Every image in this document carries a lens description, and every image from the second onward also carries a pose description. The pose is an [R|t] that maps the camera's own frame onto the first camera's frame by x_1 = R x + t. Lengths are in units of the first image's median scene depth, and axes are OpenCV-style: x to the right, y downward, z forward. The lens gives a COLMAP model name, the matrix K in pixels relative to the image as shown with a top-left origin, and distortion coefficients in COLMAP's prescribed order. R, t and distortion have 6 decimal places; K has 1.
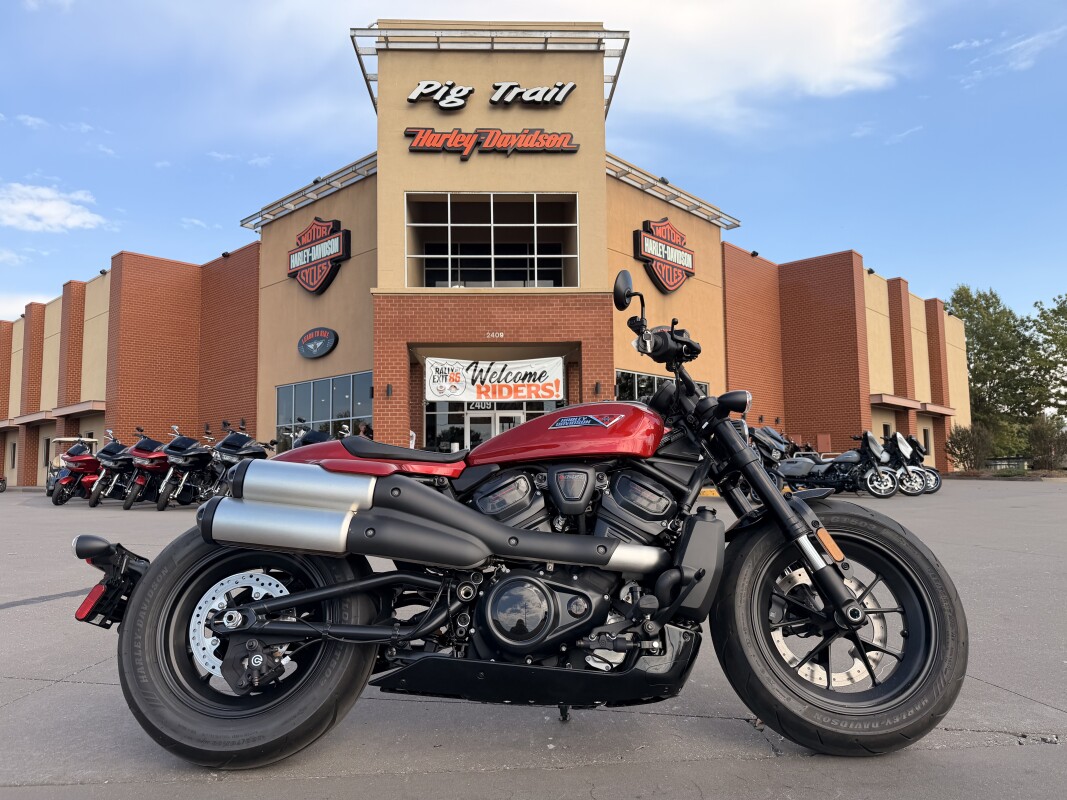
lens RADIAL K [[770.8, 0, 533.5], [0, 770.8, 400.0], [0, 0, 1]] dist [0.046331, -0.086066]
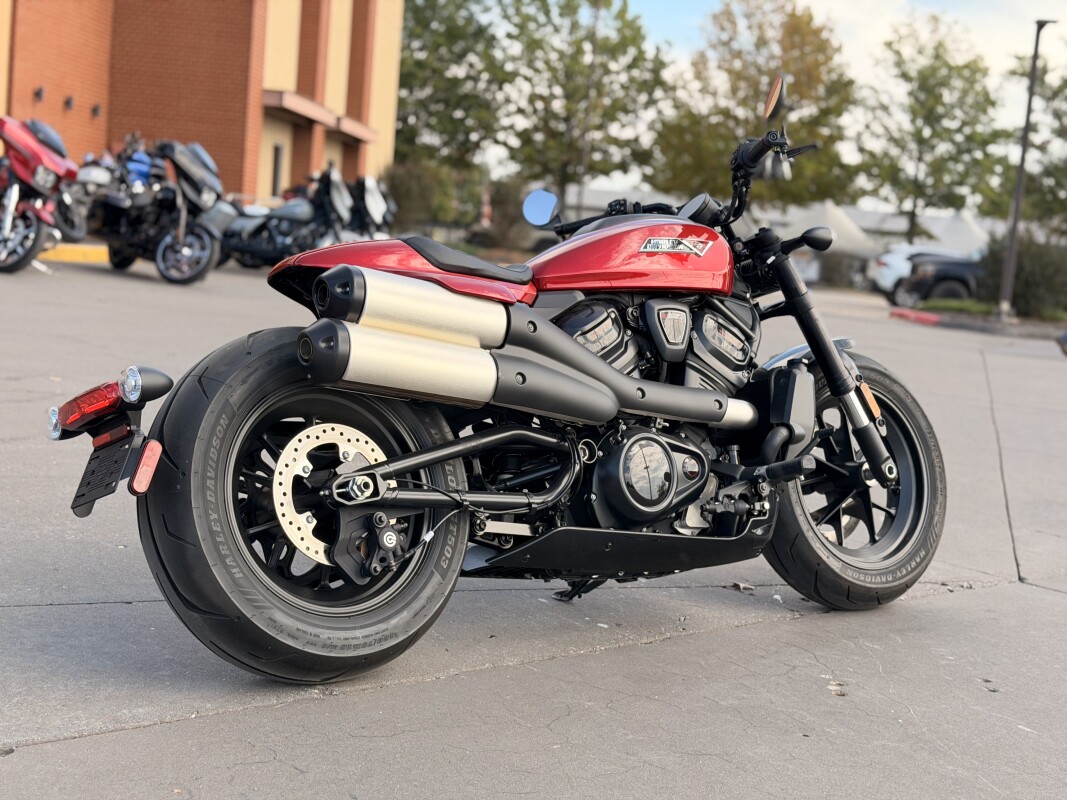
lens RADIAL K [[1594.6, 0, 533.5], [0, 1594.6, 400.0], [0, 0, 1]] dist [0.175009, -0.030969]
pose [[0.763686, 0.016461, 0.645377, -1.183005], [-0.159473, 0.973506, 0.163876, -0.069353], [-0.625581, -0.228070, 0.746078, -0.205282]]
